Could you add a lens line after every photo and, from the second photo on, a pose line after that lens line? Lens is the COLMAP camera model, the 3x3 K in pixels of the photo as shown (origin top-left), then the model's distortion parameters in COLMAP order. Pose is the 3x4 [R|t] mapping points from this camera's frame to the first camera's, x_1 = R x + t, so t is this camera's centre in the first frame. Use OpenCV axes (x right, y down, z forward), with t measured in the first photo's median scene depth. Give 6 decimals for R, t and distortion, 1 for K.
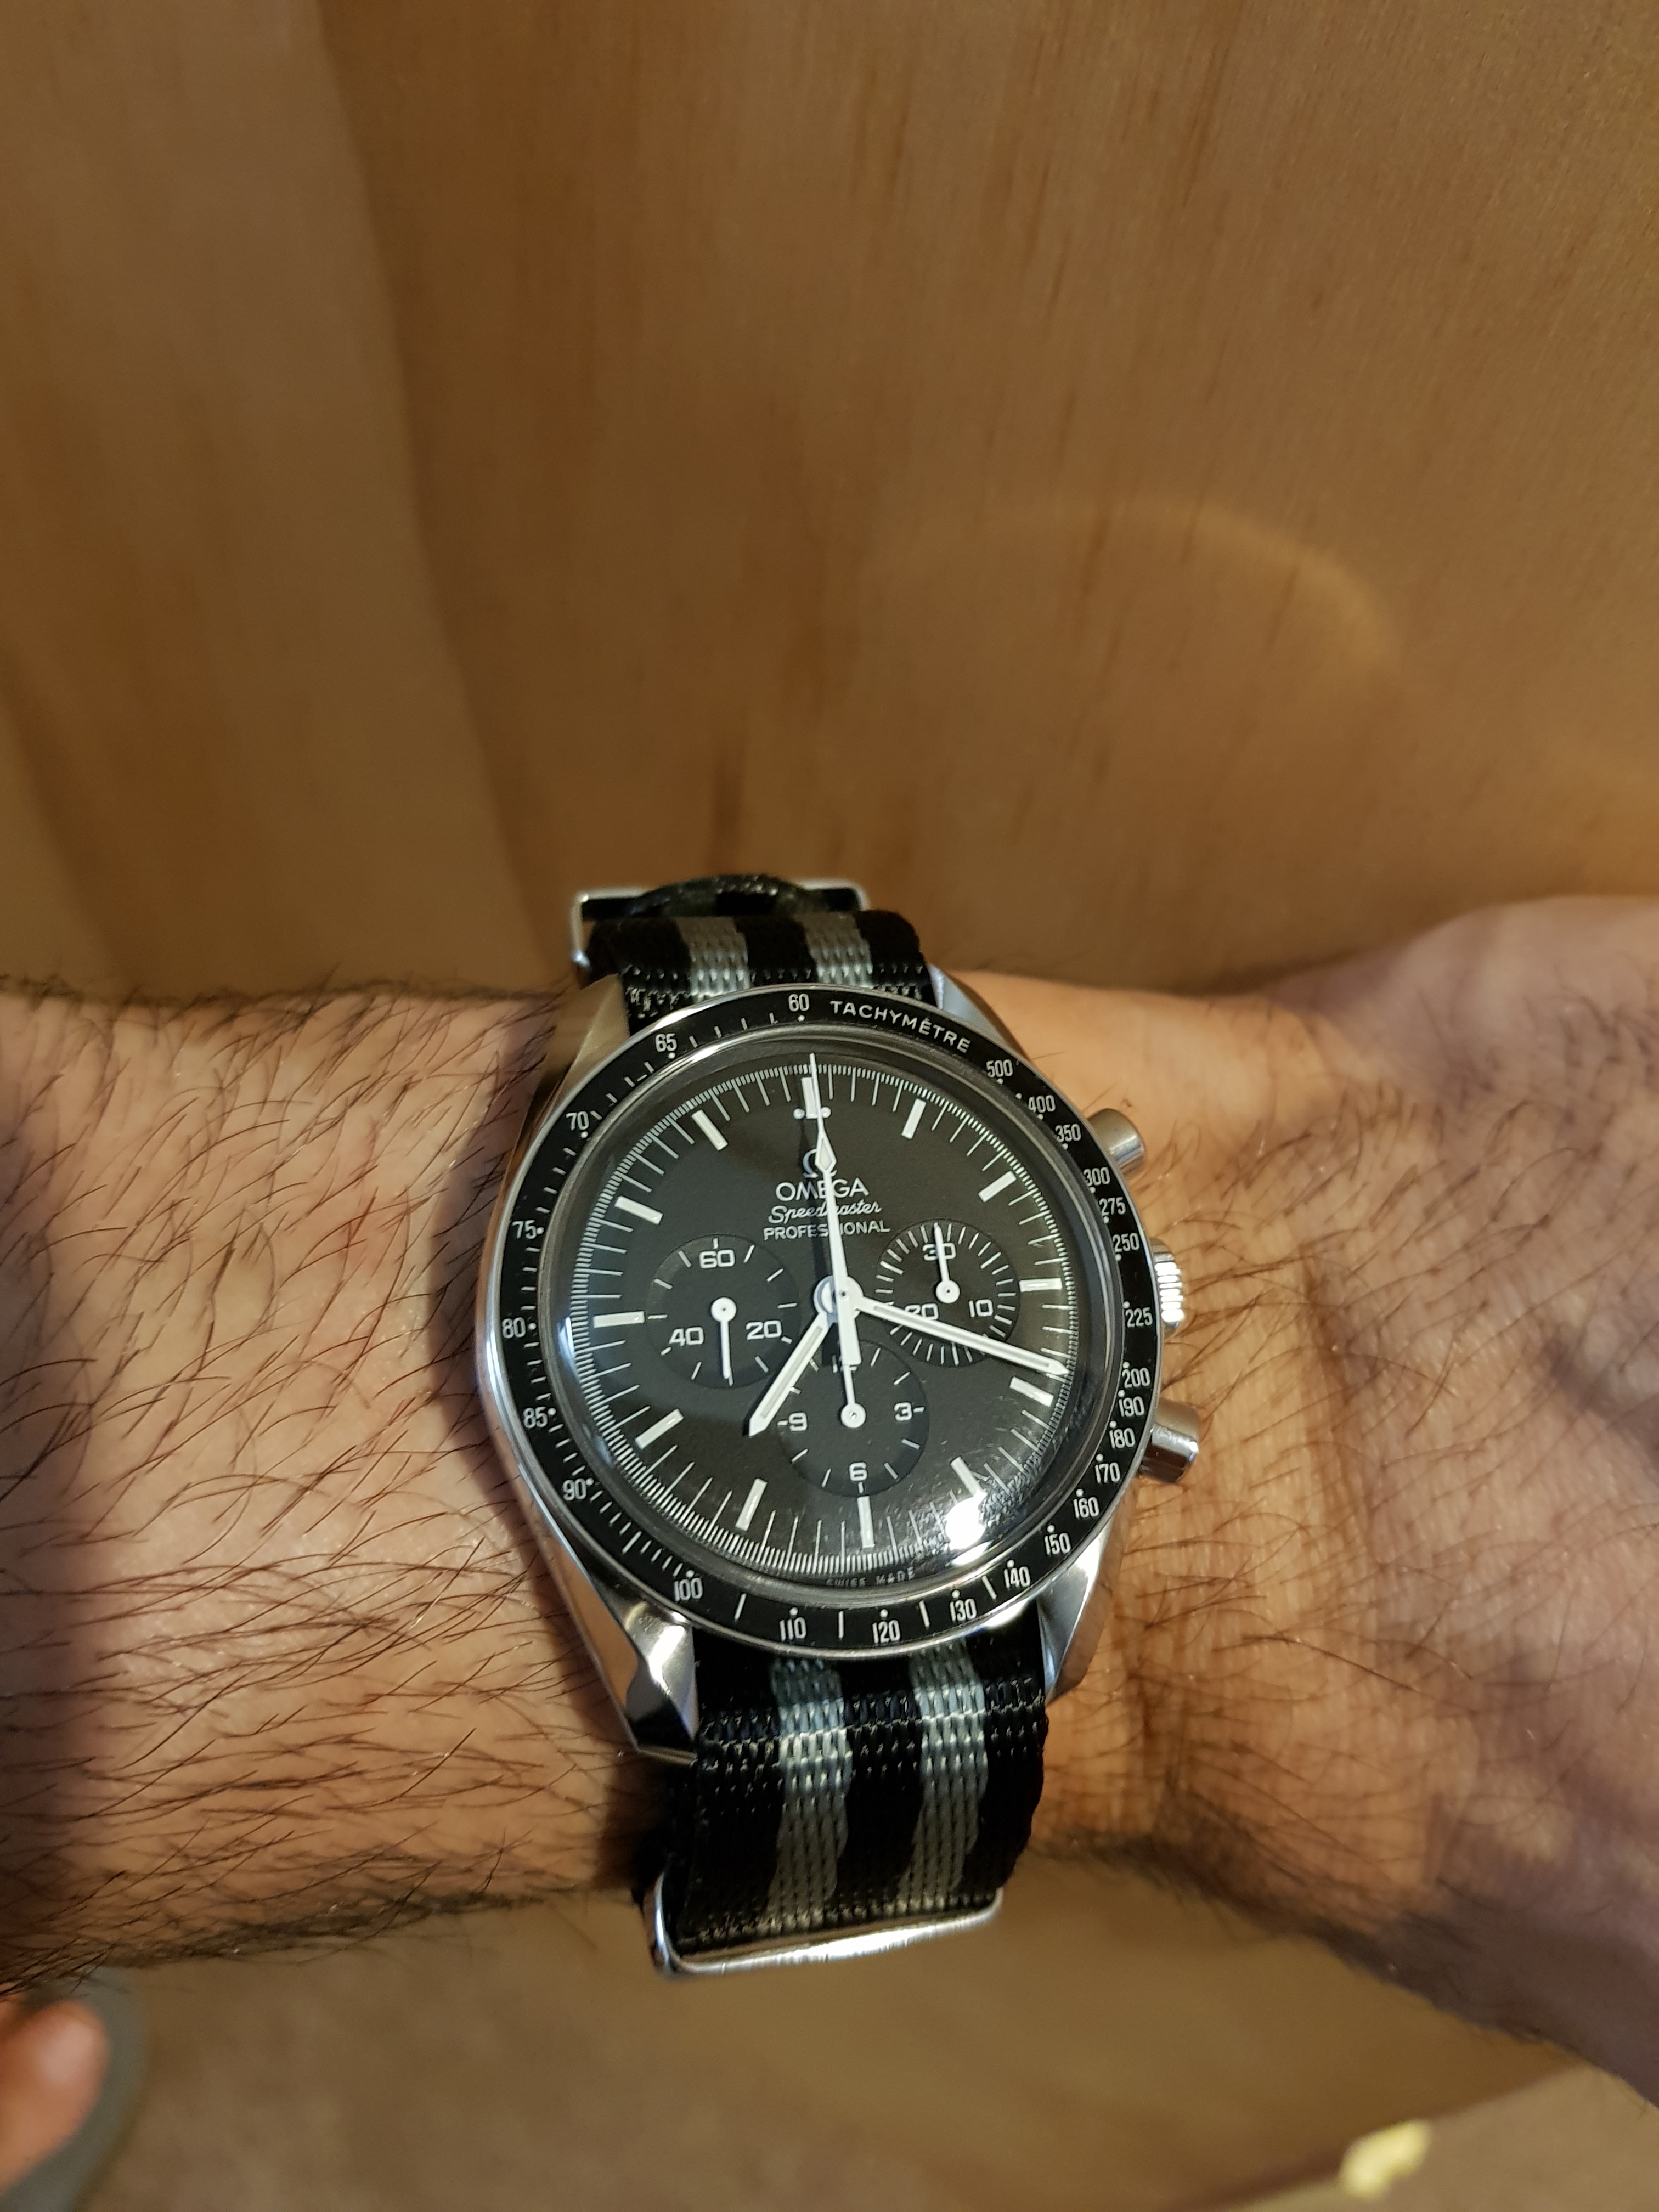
lens RADIAL K [[1865.5, 0, 829.5], [0, 1865.5, 1106.0], [0, 0, 1]] dist [0.107111, -0.001213]
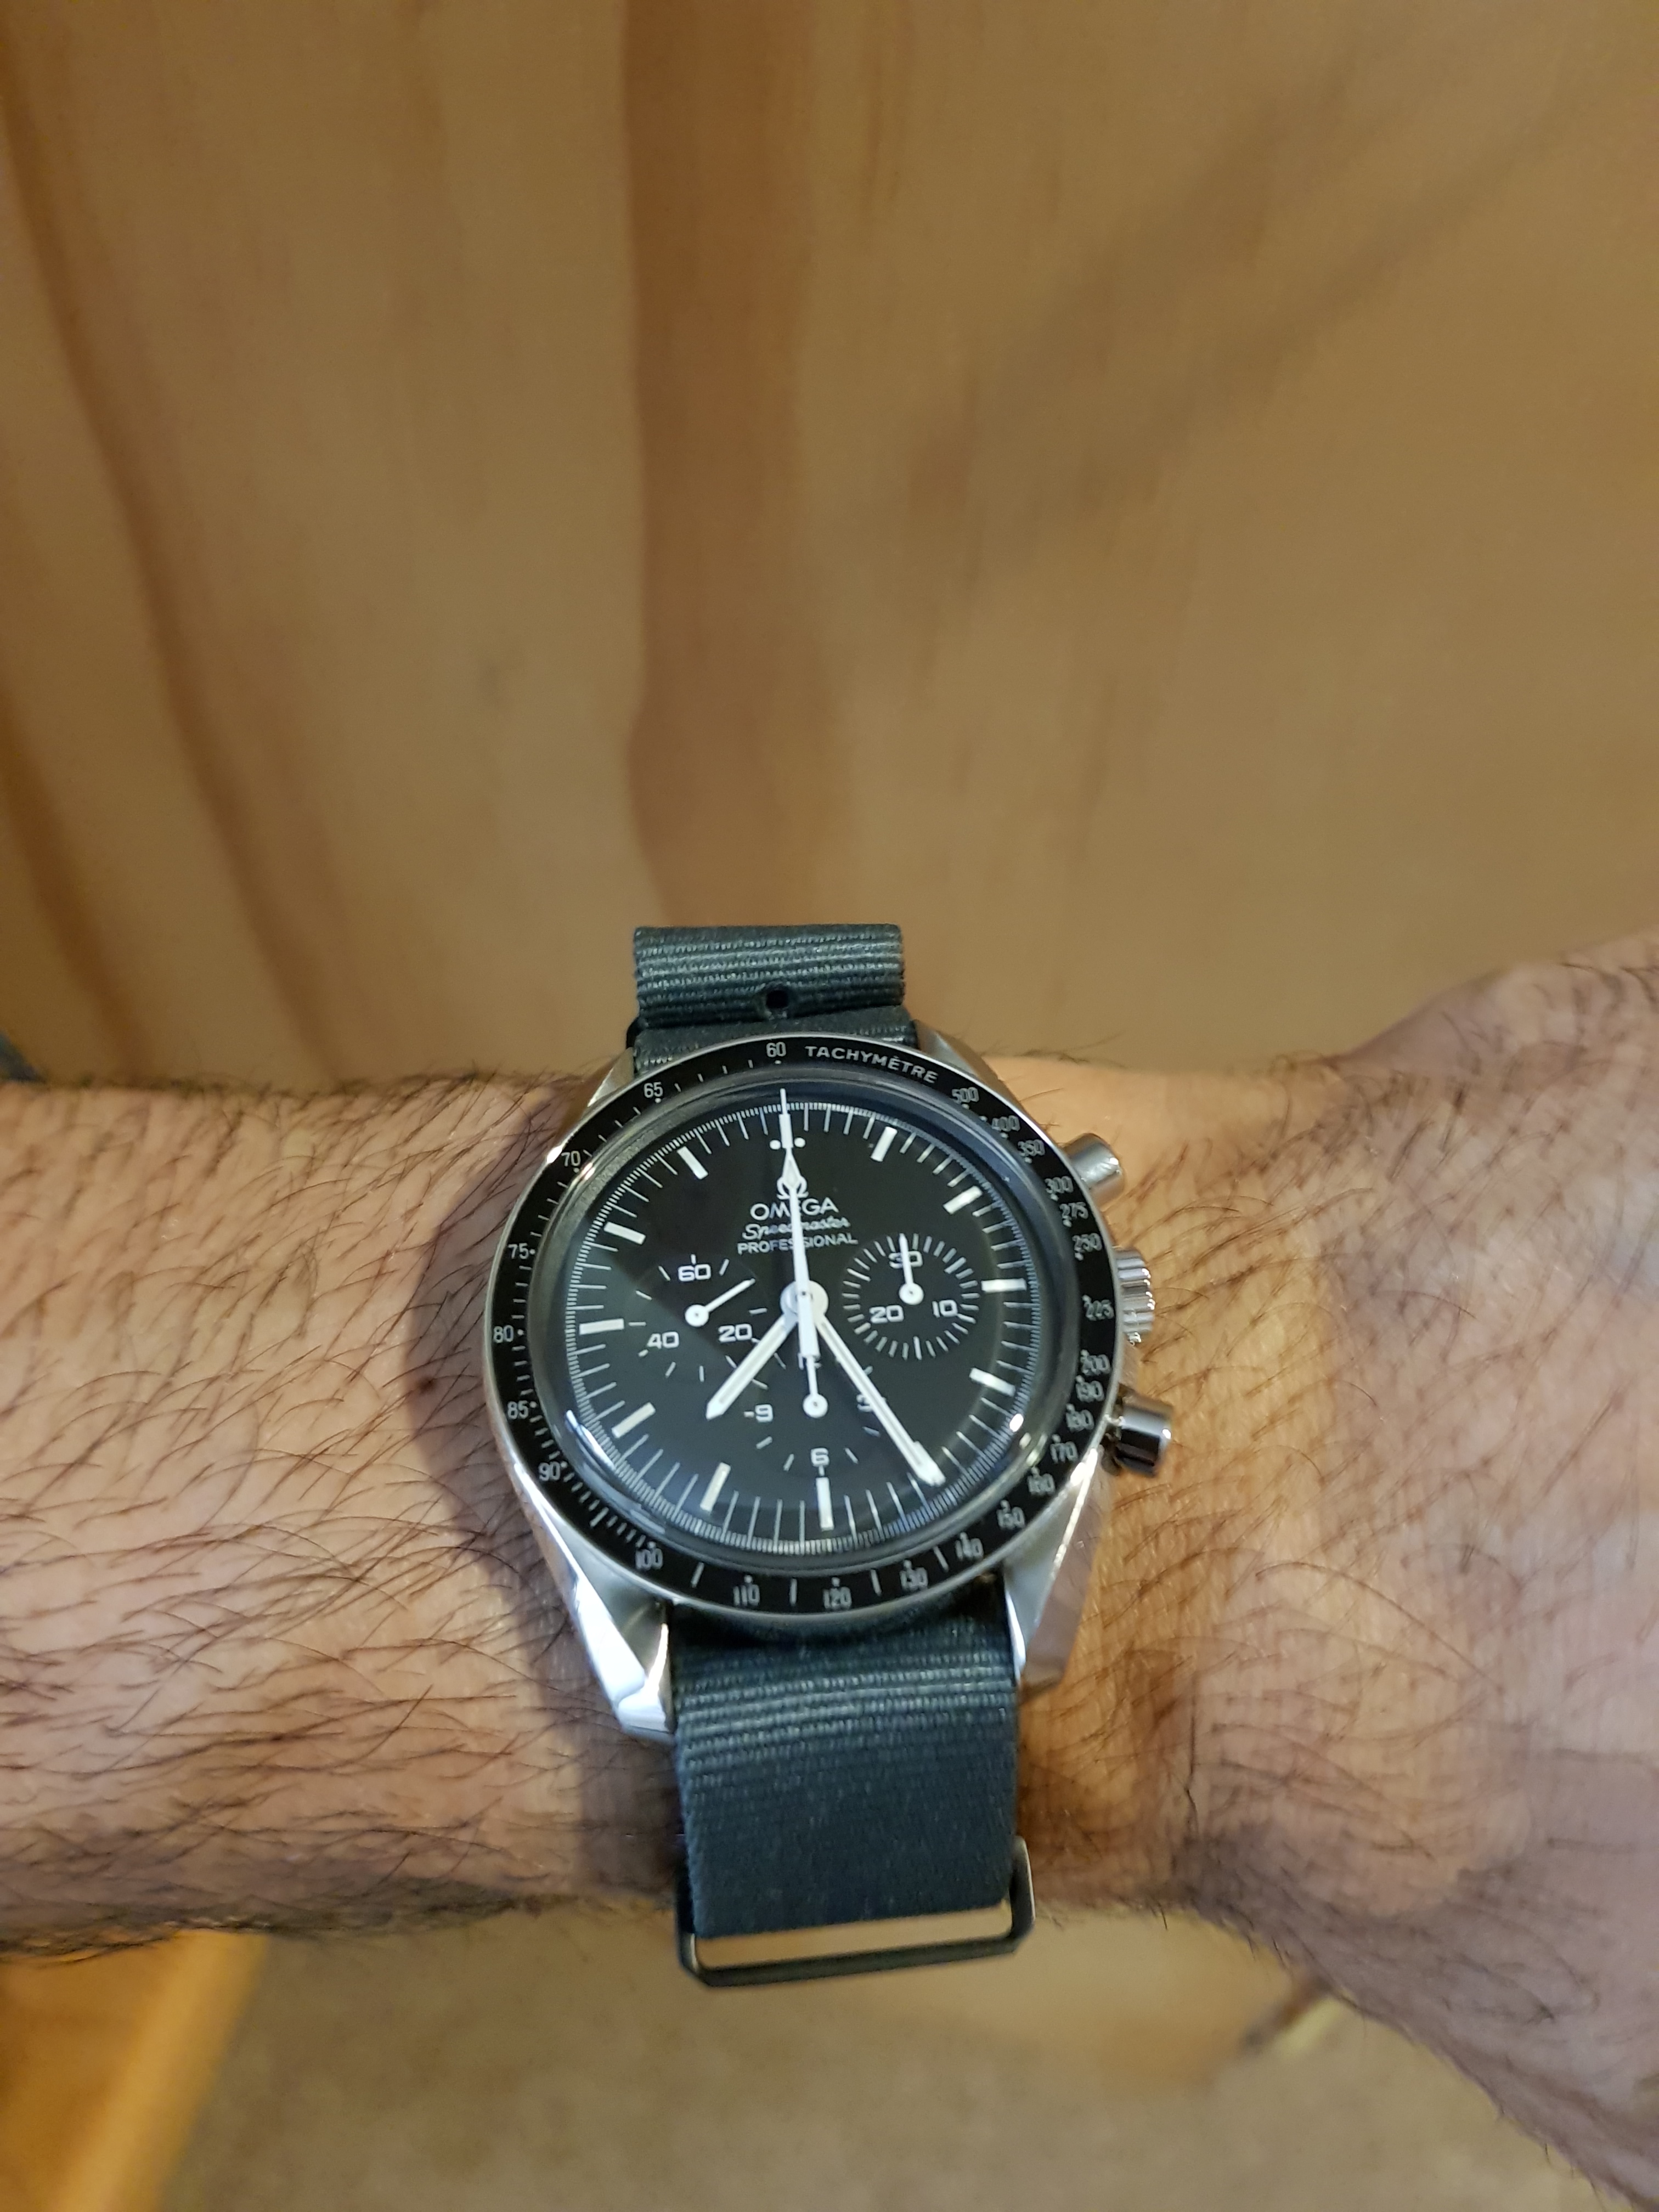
lens RADIAL K [[1865.5, 0, 829.5], [0, 1865.5, 1106.0], [0, 0, 1]] dist [0.107111, -0.001213]
pose [[0.975154, -0.087111, -0.203680, 0.247753], [0.049318, 0.981735, -0.183753, 0.190654], [0.215967, 0.169142, 0.961639, -0.051057]]
